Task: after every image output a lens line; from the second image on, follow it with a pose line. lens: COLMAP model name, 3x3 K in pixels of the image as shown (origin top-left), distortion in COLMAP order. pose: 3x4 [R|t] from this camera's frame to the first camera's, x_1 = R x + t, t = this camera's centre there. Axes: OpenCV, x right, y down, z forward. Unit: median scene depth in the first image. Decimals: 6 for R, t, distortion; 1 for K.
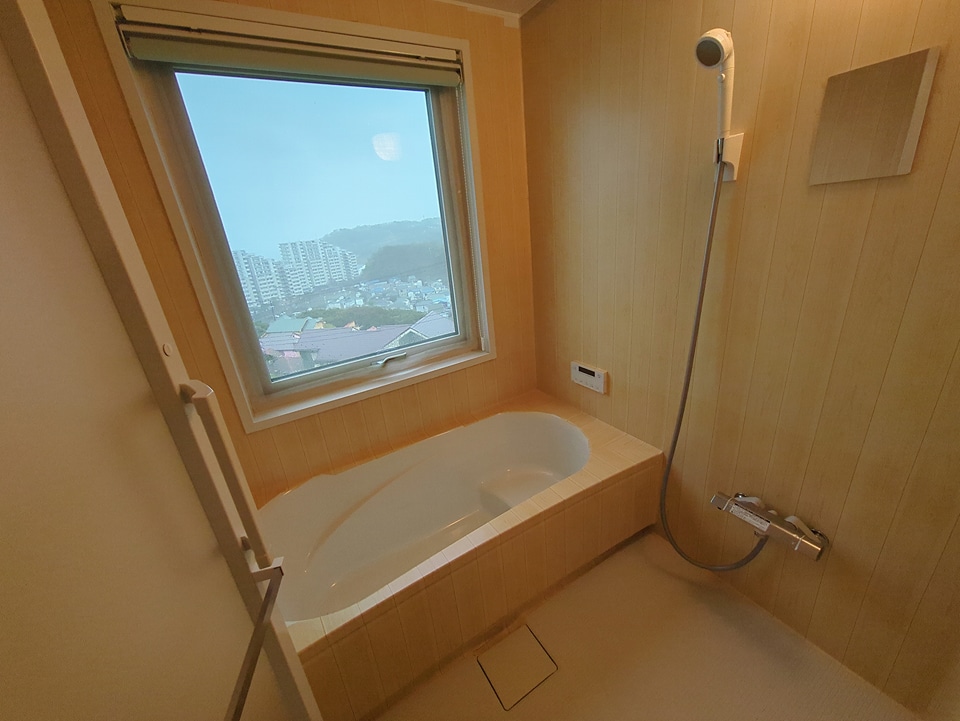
lens RADIAL K [[380.7, 0, 483.4], [0, 380.7, 359.8], [0, 0, 1]] dist [0.003841, -0.000411]
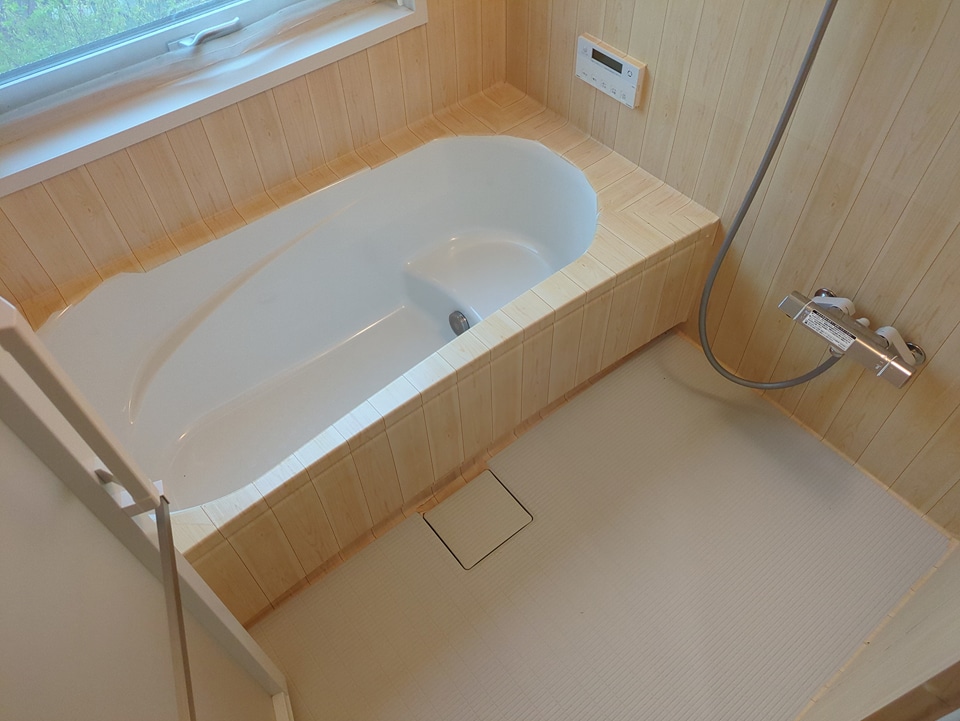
lens RADIAL K [[713.6, 0, 476.3], [0, 713.6, 361.4], [0, 0, 1]] dist [0.043969, -0.034890]
pose [[0.990955, -0.057767, 0.121121, -0.130097], [-0.012369, 0.859435, 0.511096, -0.326884], [-0.133620, -0.507972, 0.850947, -0.034861]]
